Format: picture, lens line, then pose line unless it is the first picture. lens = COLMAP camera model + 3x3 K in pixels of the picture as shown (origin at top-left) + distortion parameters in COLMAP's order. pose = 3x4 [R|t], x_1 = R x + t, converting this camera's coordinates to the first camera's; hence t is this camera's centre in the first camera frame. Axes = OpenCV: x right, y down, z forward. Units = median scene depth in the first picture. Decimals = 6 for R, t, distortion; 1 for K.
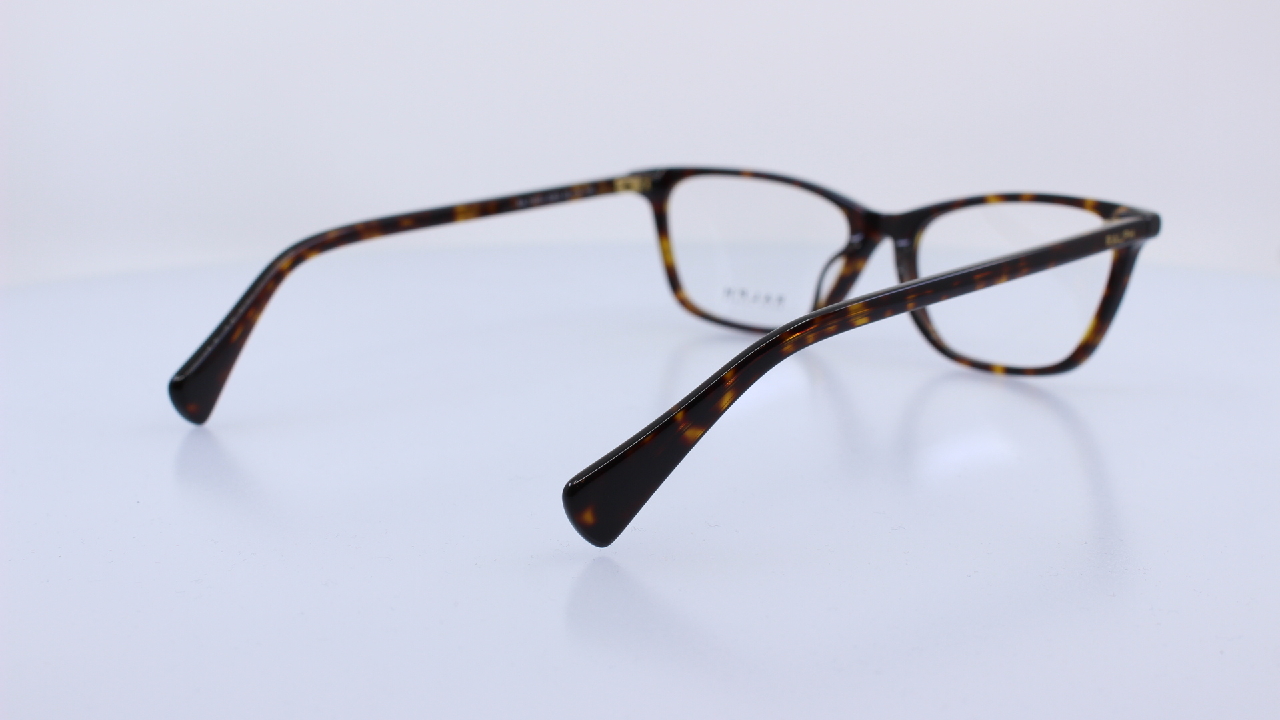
lens RADIAL K [[1726.9, 0, 637.3], [0, 1726.9, 362.4], [0, 0, 1]] dist [-0.021645, 0.000000]
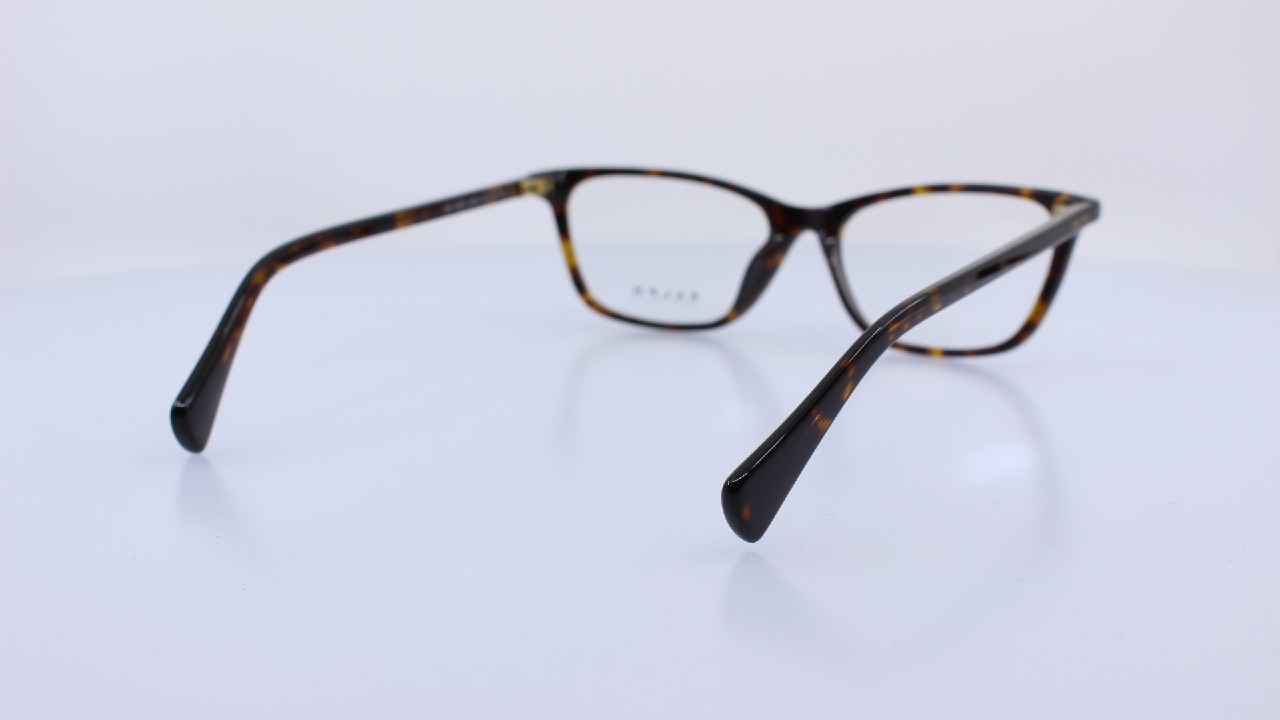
lens RADIAL K [[1726.9, 0, 634.6], [0, 1726.9, 360.2], [0, 0, 1]] dist [-0.021645, 0.000000]
pose [[0.967431, -0.051144, 0.247916, -0.208675], [0.051932, 0.998645, 0.003366, -0.003824], [-0.247752, 0.009619, 0.968776, 0.025836]]
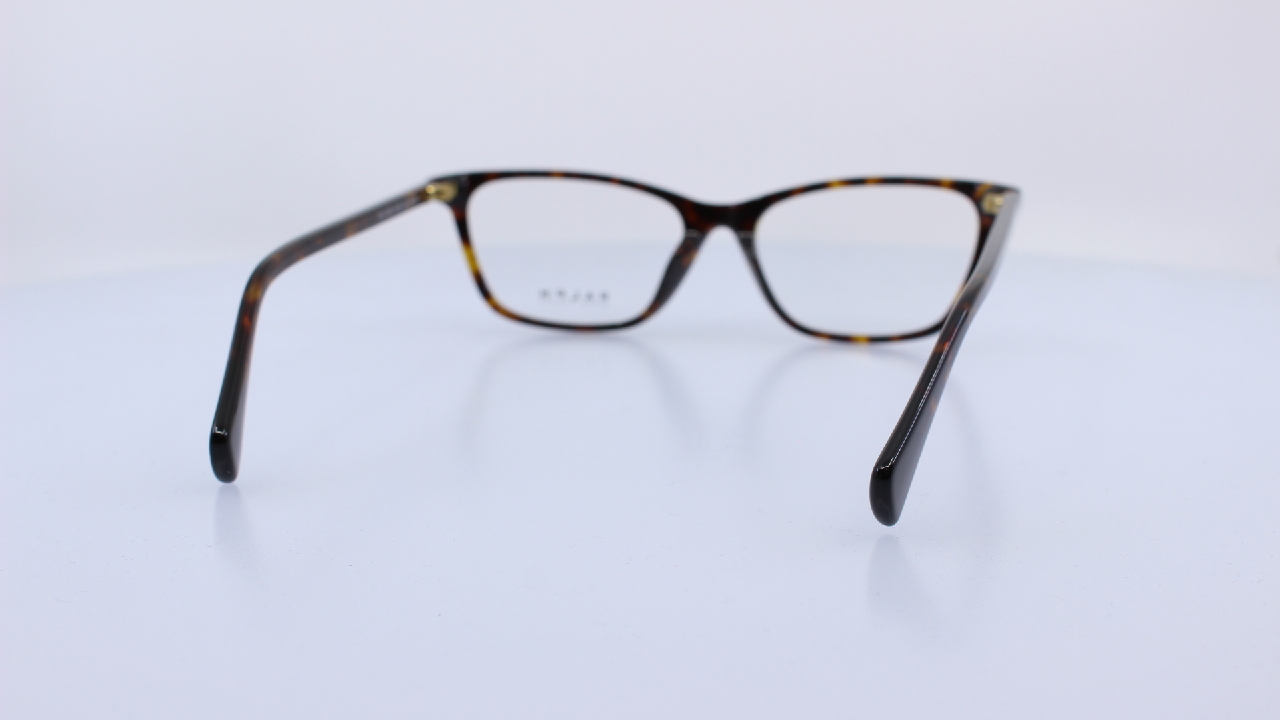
lens RADIAL K [[1726.9, 0, 637.7], [0, 1726.9, 357.0], [0, 0, 1]] dist [-0.021645, 0.000000]
pose [[0.867707, -0.097619, 0.487397, -0.406987], [0.101781, 0.994644, 0.018016, -0.017298], [-0.486545, 0.033975, 0.872995, 0.105962]]
